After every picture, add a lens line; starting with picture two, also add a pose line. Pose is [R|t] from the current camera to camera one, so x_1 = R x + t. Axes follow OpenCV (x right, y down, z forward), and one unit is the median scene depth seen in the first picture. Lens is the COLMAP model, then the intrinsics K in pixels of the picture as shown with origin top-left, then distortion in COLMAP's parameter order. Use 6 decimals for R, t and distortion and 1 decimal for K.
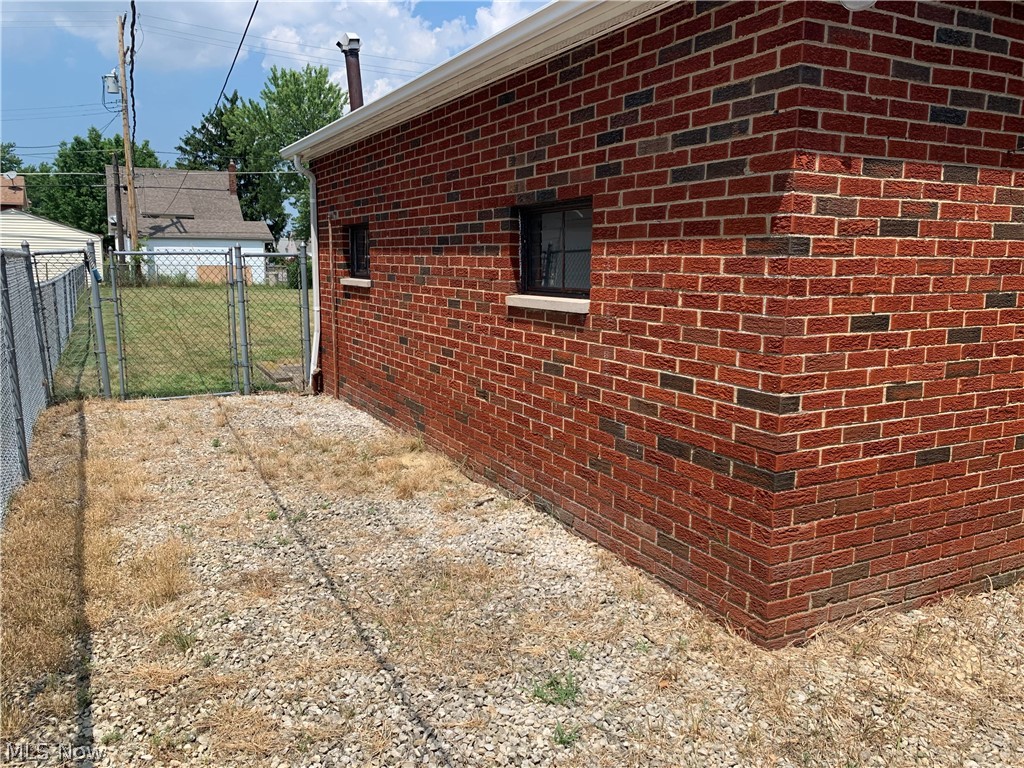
lens RADIAL K [[786.3, 0, 513.1], [0, 786.3, 387.2], [0, 0, 1]] dist [0.016982, -0.026659]
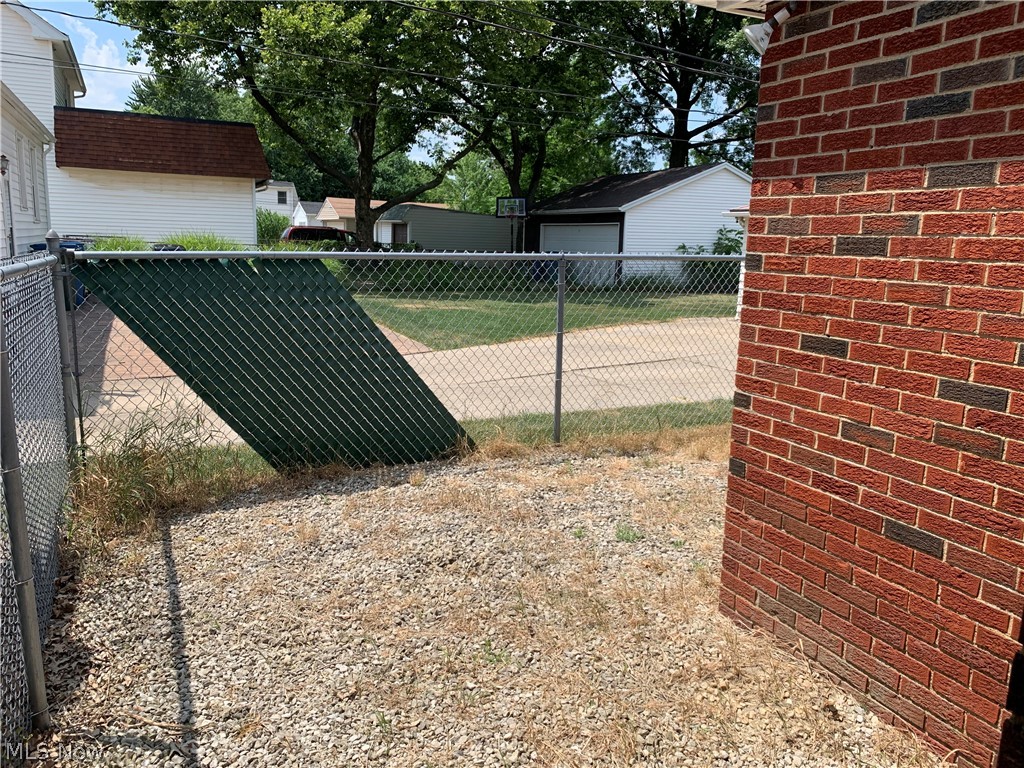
lens RADIAL K [[786.3, 0, 511.9], [0, 786.3, 384.4], [0, 0, 1]] dist [0.016982, -0.026659]
pose [[-0.034363, 0.176898, -0.983629, 1.426136], [-0.188278, 0.965442, 0.180205, -0.138033], [0.981514, 0.191388, 0.000131, 0.644641]]
